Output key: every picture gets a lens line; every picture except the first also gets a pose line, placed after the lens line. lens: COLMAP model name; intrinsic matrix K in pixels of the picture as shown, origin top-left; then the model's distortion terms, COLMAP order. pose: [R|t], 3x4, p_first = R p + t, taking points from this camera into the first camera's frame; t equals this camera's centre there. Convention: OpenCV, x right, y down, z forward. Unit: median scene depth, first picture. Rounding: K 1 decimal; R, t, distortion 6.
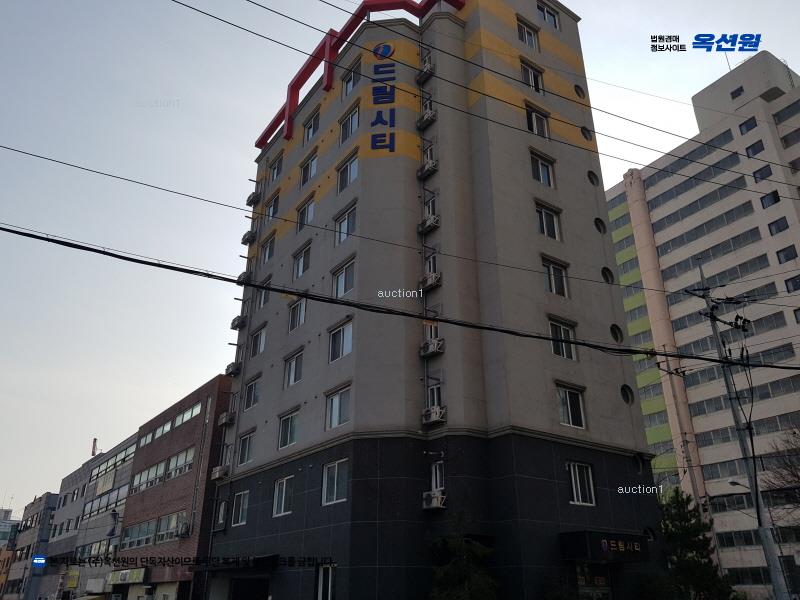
lens RADIAL K [[612.5, 0, 400.0], [0, 612.5, 300.0], [0, 0, 1]] dist [0.086226, -0.117584]
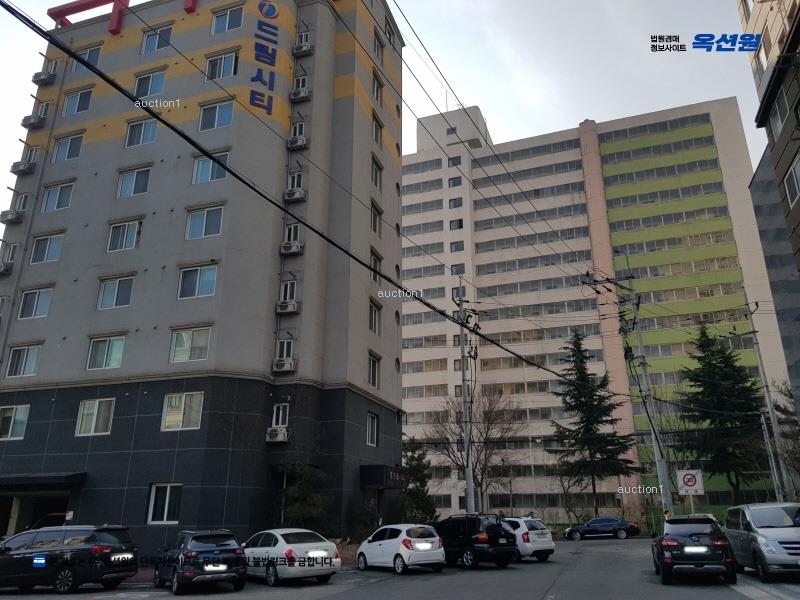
lens RADIAL K [[612.5, 0, 400.0], [0, 612.5, 300.0], [0, 0, 1]] dist [0.086226, -0.117584]
pose [[0.808888, 0.200480, 0.552728, -0.358950], [-0.253363, 0.967165, 0.019983, -0.009688], [-0.530573, -0.156205, 0.833122, -0.062568]]
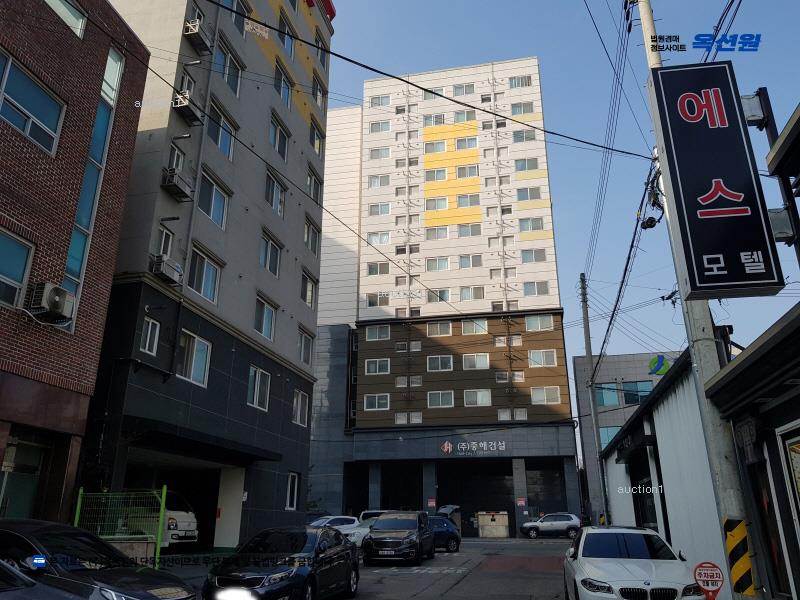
lens RADIAL K [[612.5, 0, 400.0], [0, 612.5, 300.0], [0, 0, 1]] dist [0.086226, -0.117584]
pose [[-0.667336, 0.265320, 0.695894, -0.926416], [-0.311286, 0.749490, -0.584266, 0.639502], [-0.676583, -0.606523, -0.417571, 1.231527]]
